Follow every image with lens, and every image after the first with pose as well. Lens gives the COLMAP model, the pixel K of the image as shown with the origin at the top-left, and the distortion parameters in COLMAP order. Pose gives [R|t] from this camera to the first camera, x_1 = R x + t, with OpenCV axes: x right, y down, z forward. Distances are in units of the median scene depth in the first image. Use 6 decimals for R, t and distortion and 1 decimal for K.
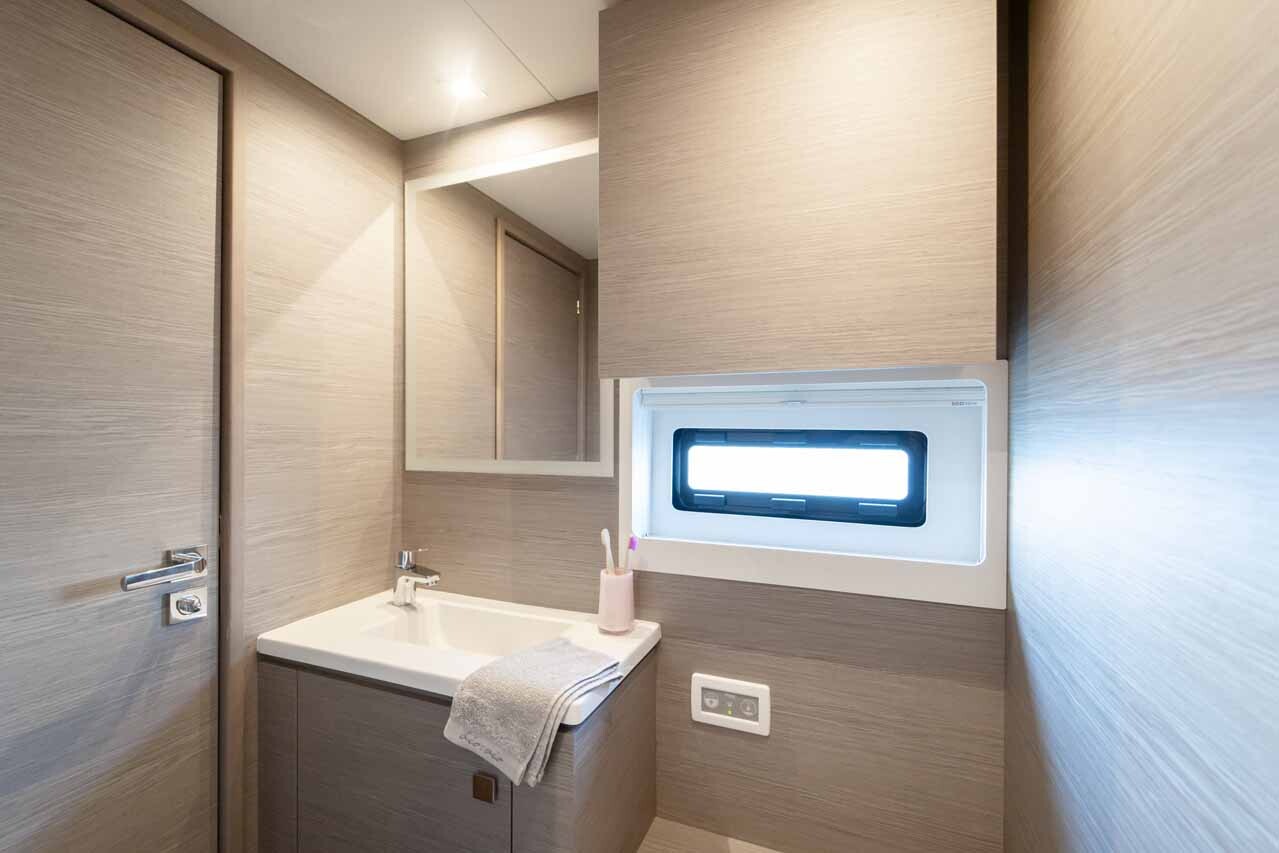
lens RADIAL K [[528.4, 0, 646.1], [0, 528.4, 440.7], [0, 0, 1]] dist [0.002020, 0.000098]
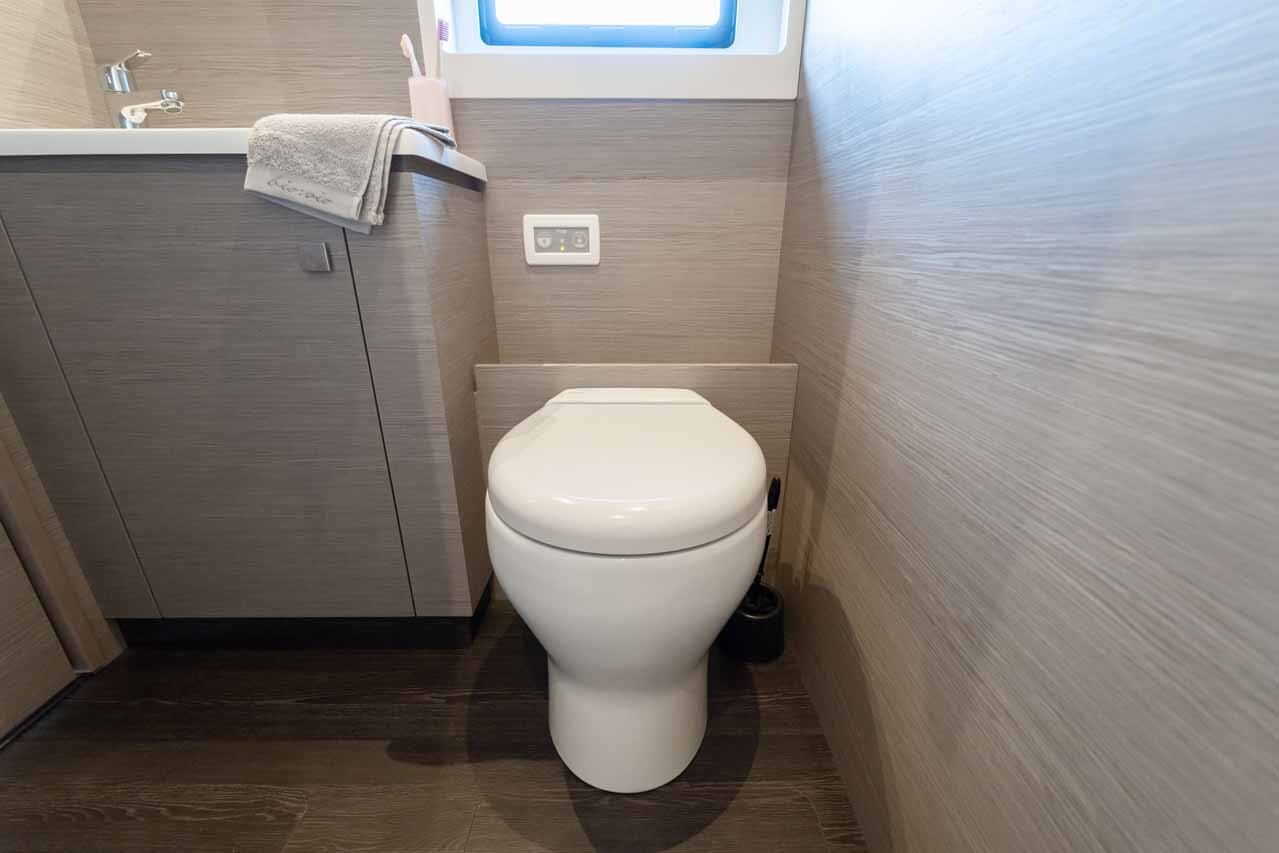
lens RADIAL K [[508.3, 0, 639.5], [0, 508.3, 426.5], [0, 0, 1]] dist [-0.001528, -0.000466]
pose [[0.928335, -0.140259, 0.344270, -0.101259], [0.011576, 0.936549, 0.350344, 0.503760], [-0.371565, -0.321252, 0.871055, -0.060226]]
